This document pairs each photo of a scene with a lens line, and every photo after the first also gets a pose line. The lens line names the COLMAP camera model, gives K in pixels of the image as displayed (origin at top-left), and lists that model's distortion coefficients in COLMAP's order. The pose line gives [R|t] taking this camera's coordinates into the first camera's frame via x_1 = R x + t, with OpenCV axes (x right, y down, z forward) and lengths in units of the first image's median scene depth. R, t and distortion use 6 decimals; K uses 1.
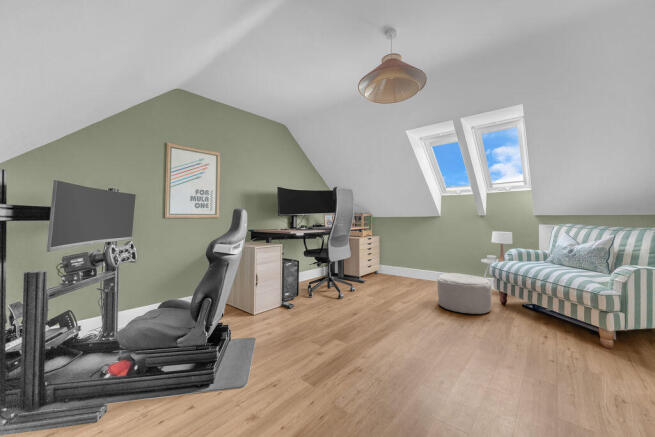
lens RADIAL K [[264.4, 0, 327.5], [0, 264.4, 218.5], [0, 0, 1]] dist [0.000062, -0.000089]
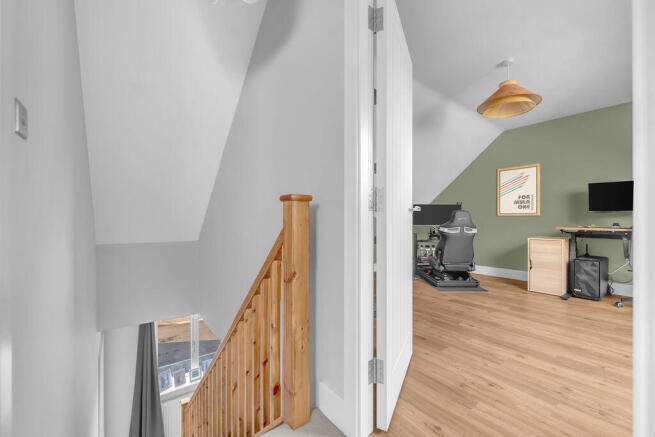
lens RADIAL K [[264.4, 0, 327.5], [0, 264.4, 218.5], [0, 0, 1]] dist [0.000062, -0.000089]
pose [[-0.190470, -0.000844, -0.981693, 1.062836], [-0.003942, 0.999992, -0.000095, 0.016103], [0.981685, 0.003852, -0.190472, 0.262231]]
